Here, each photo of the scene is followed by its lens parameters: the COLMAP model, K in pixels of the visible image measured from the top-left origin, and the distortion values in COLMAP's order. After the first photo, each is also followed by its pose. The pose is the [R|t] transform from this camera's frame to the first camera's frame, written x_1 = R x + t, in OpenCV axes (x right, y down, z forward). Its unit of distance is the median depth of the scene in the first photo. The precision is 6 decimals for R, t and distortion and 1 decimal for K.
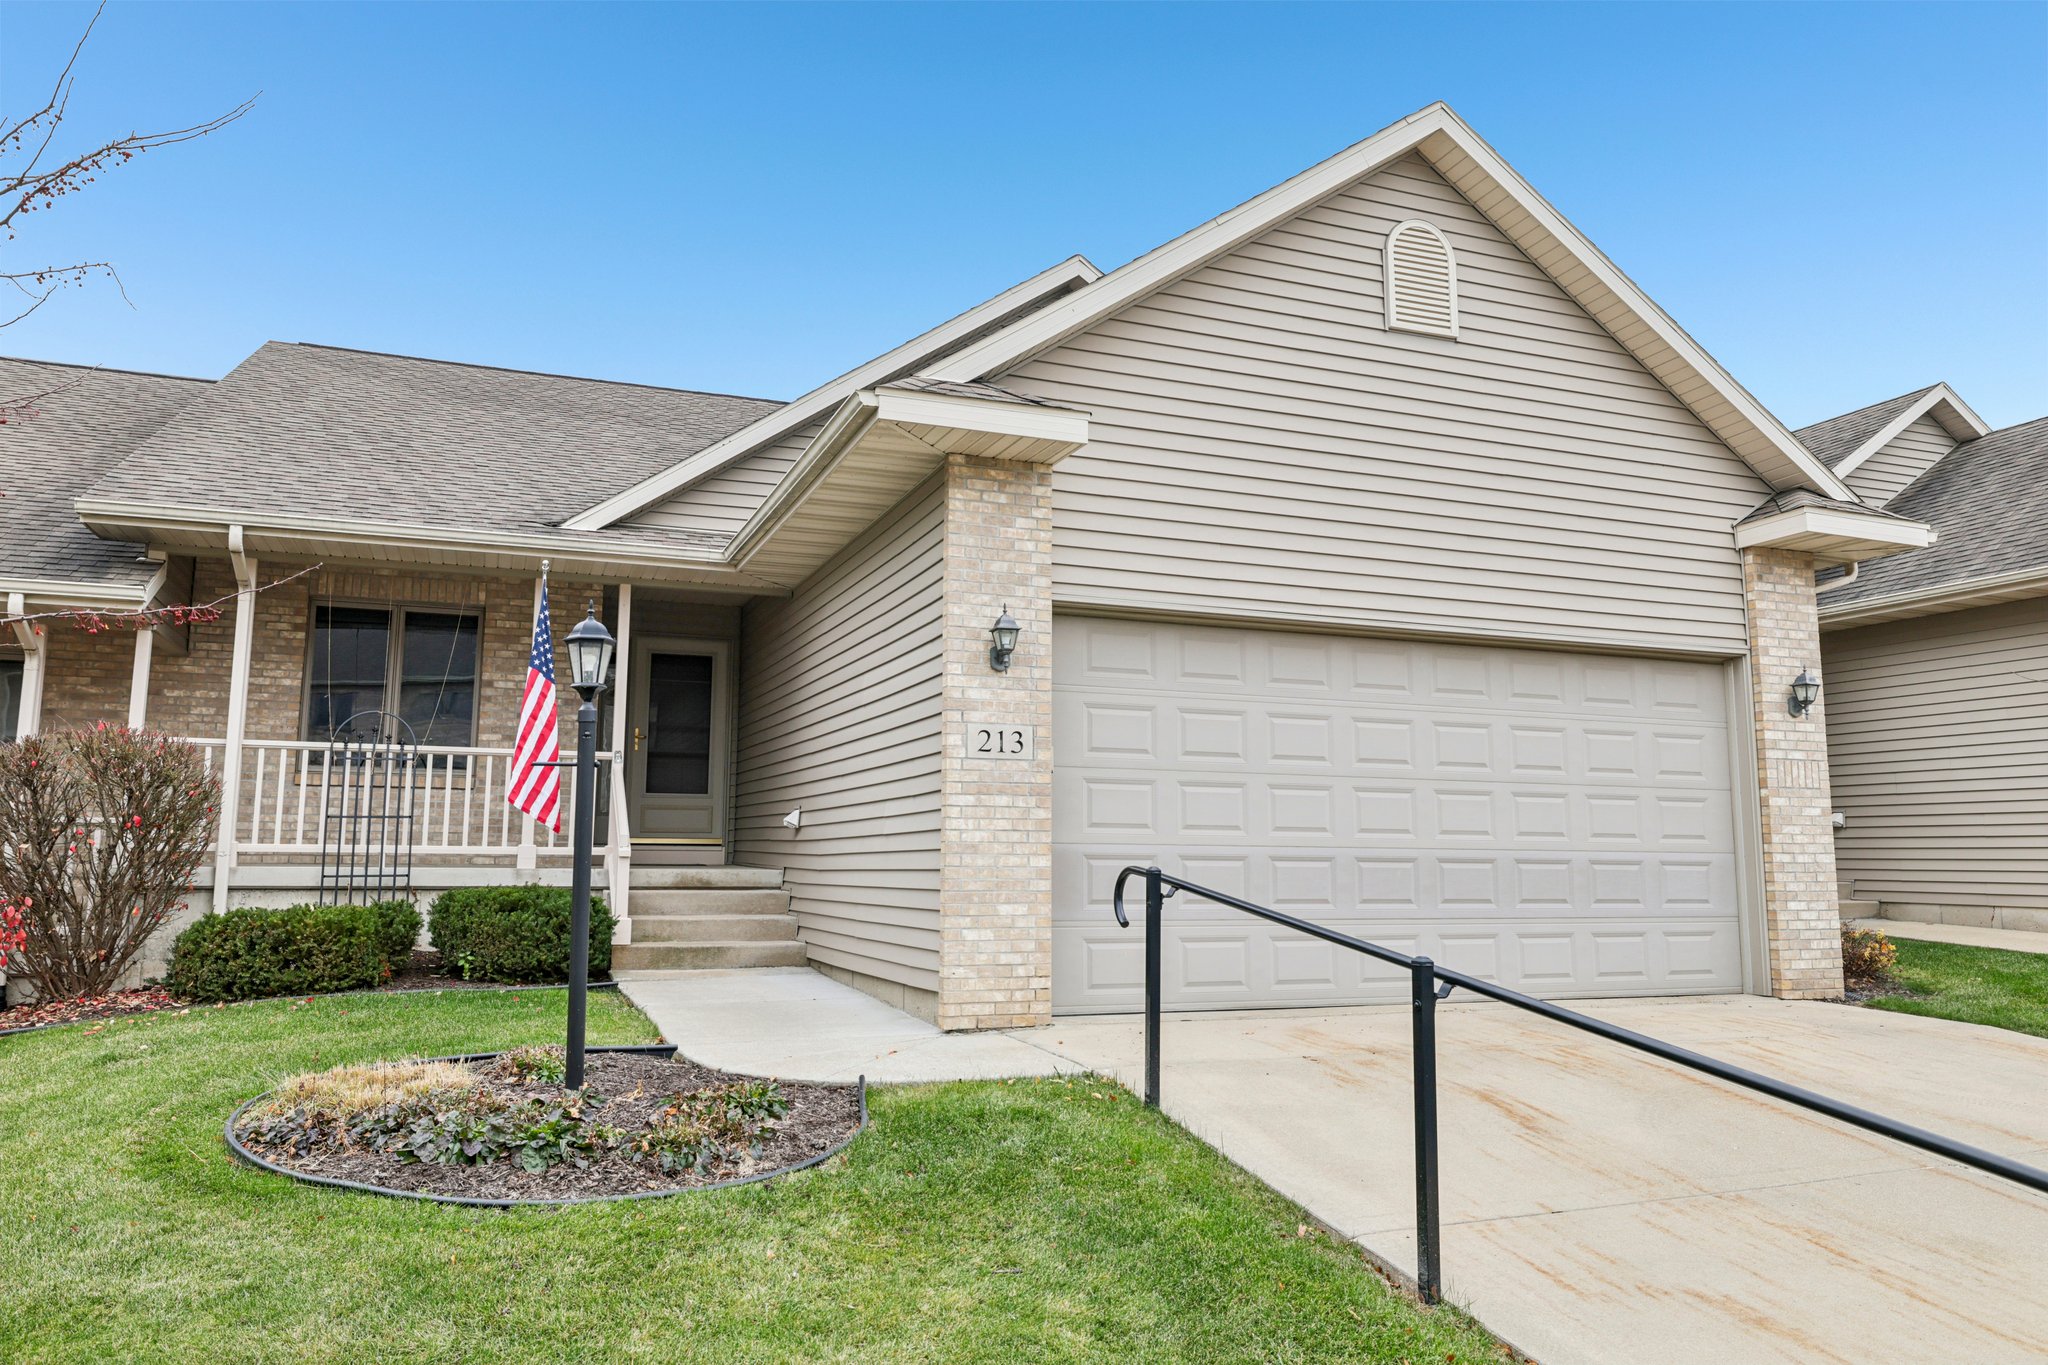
lens RADIAL K [[1423.0, 0, 1016.6], [0, 1423.0, 670.0], [0, 0, 1]] dist [-0.000750, 0.001532]
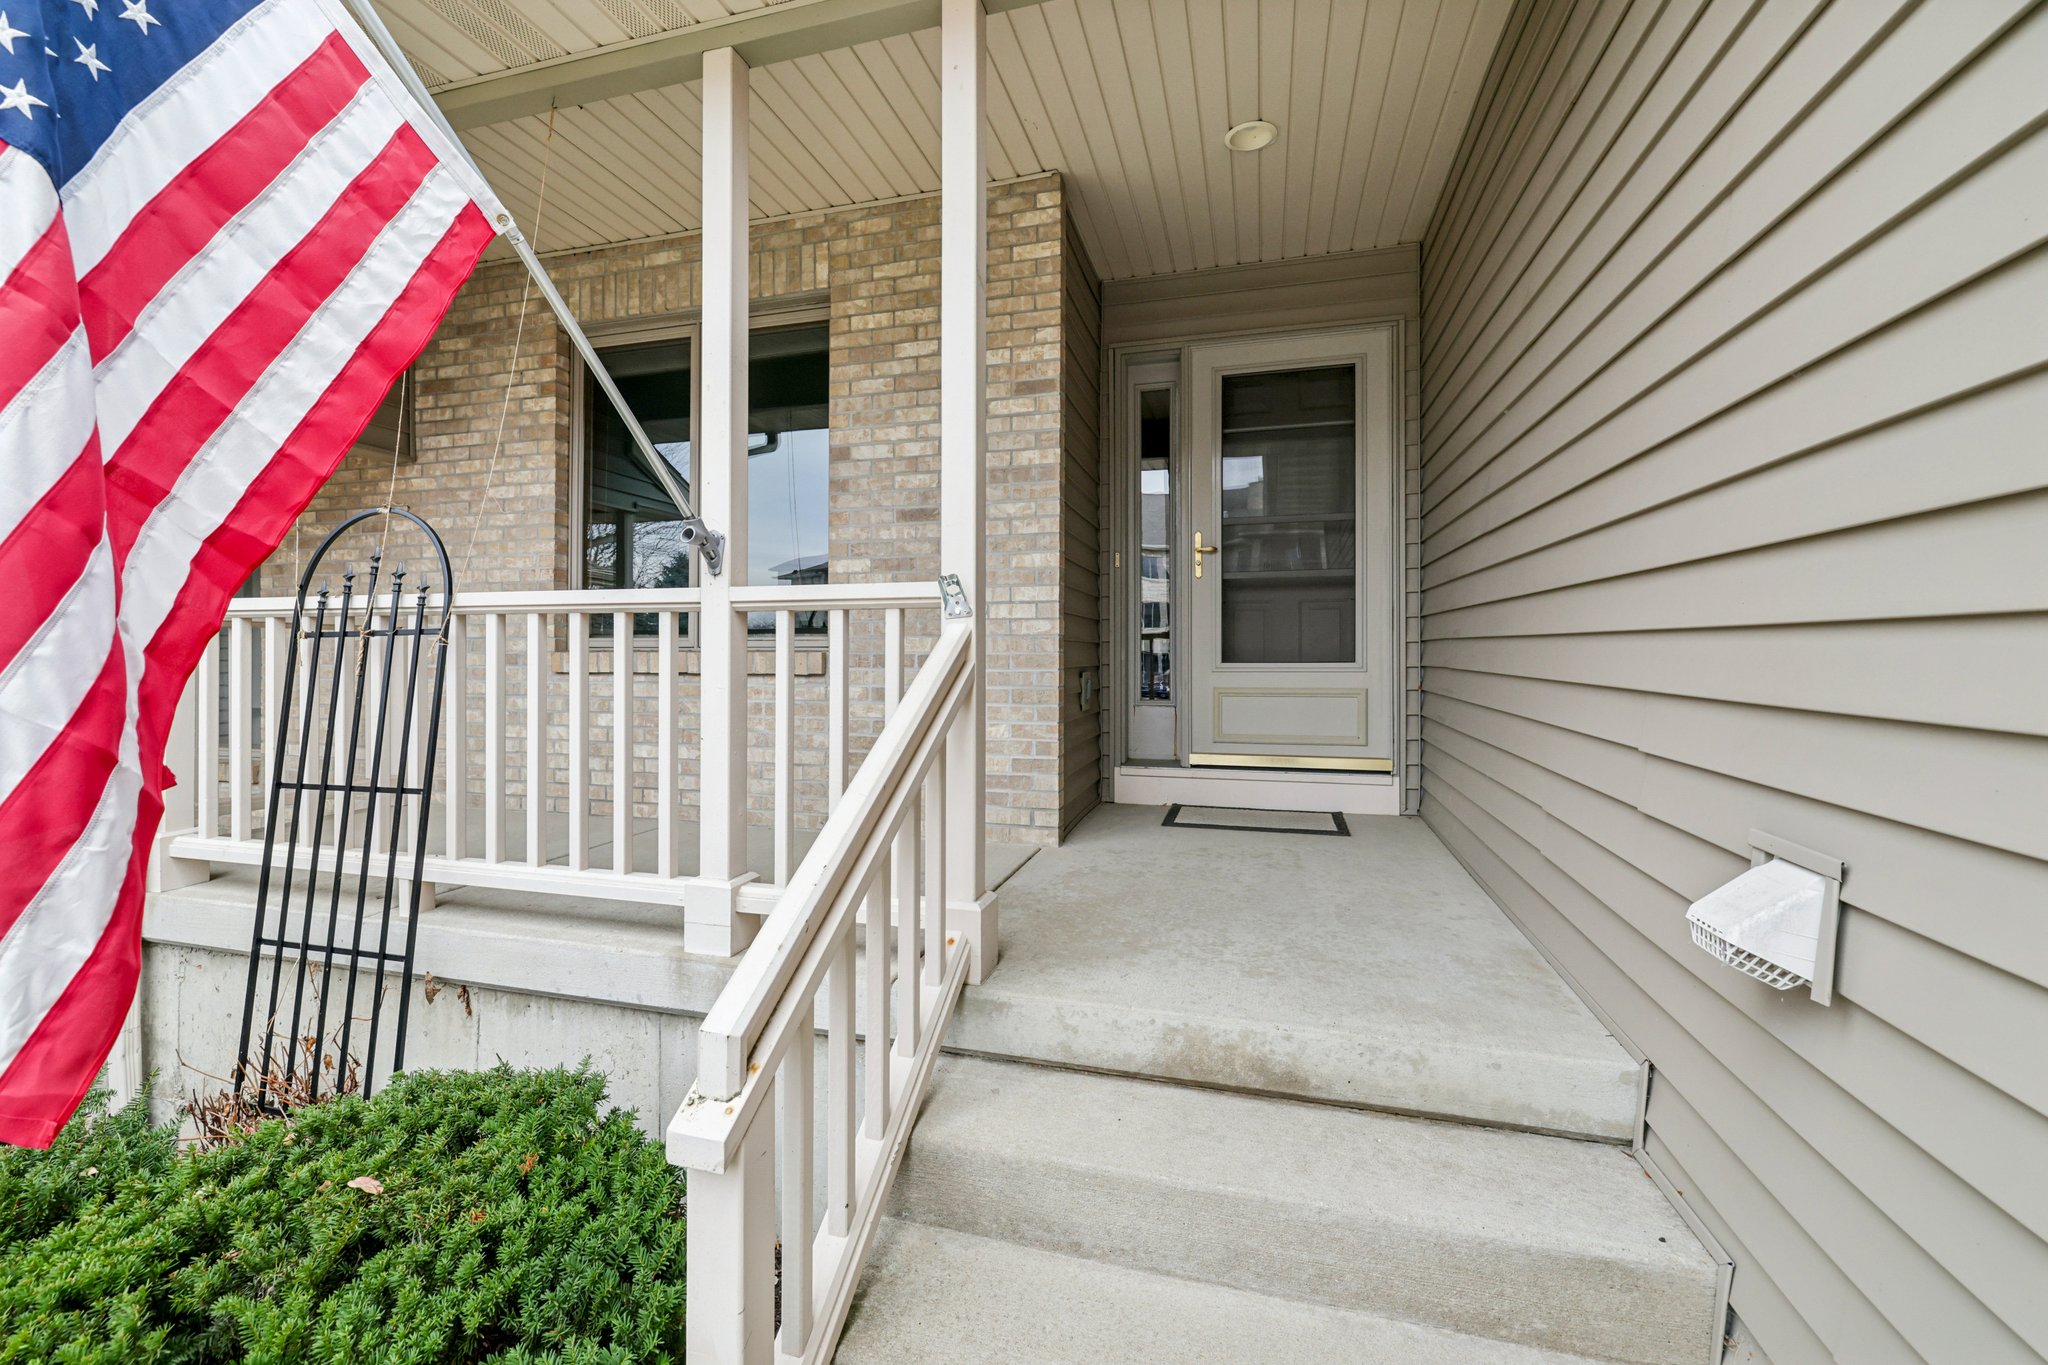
lens RADIAL K [[860.9, 0, 1014.2], [0, 860.9, 659.1], [0, 0, 1]] dist [-0.000764, 0.000312]
pose [[0.793314, -0.003261, -0.608804, -0.199667], [0.087300, 0.990261, 0.108453, 0.068032], [0.602521, -0.139186, 0.785873, 1.058656]]
